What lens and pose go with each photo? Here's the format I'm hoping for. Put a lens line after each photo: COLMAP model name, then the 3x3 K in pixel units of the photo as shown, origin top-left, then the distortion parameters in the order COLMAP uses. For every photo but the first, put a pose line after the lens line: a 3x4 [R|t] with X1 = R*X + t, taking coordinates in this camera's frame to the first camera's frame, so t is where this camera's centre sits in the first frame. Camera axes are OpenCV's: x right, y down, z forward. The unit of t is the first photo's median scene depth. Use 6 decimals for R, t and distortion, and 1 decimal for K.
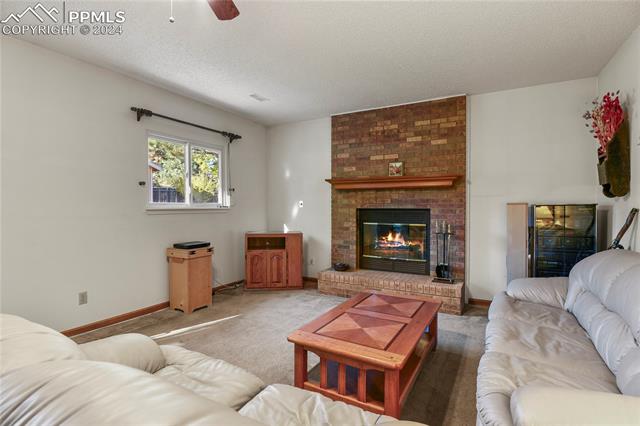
lens RADIAL K [[311.1, 0, 321.4], [0, 311.1, 214.4], [0, 0, 1]] dist [-0.017387, -0.002181]
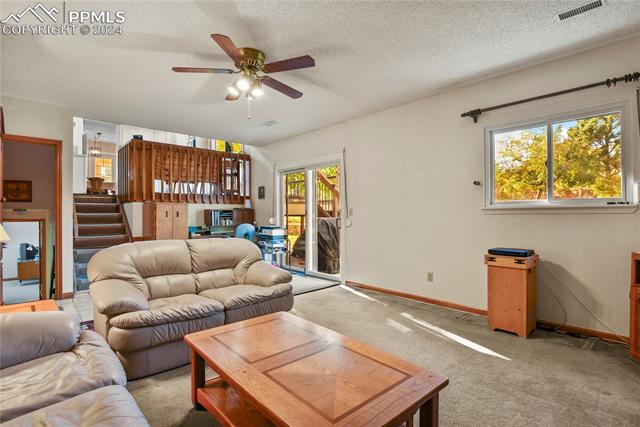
lens RADIAL K [[311.1, 0, 319.4], [0, 311.1, 213.3], [0, 0, 1]] dist [-0.017387, -0.002181]
pose [[-0.305884, -0.001584, -0.952067, 0.434592], [-0.020002, 0.999789, 0.004763, 0.003378], [0.951859, 0.020500, -0.305851, 0.658791]]
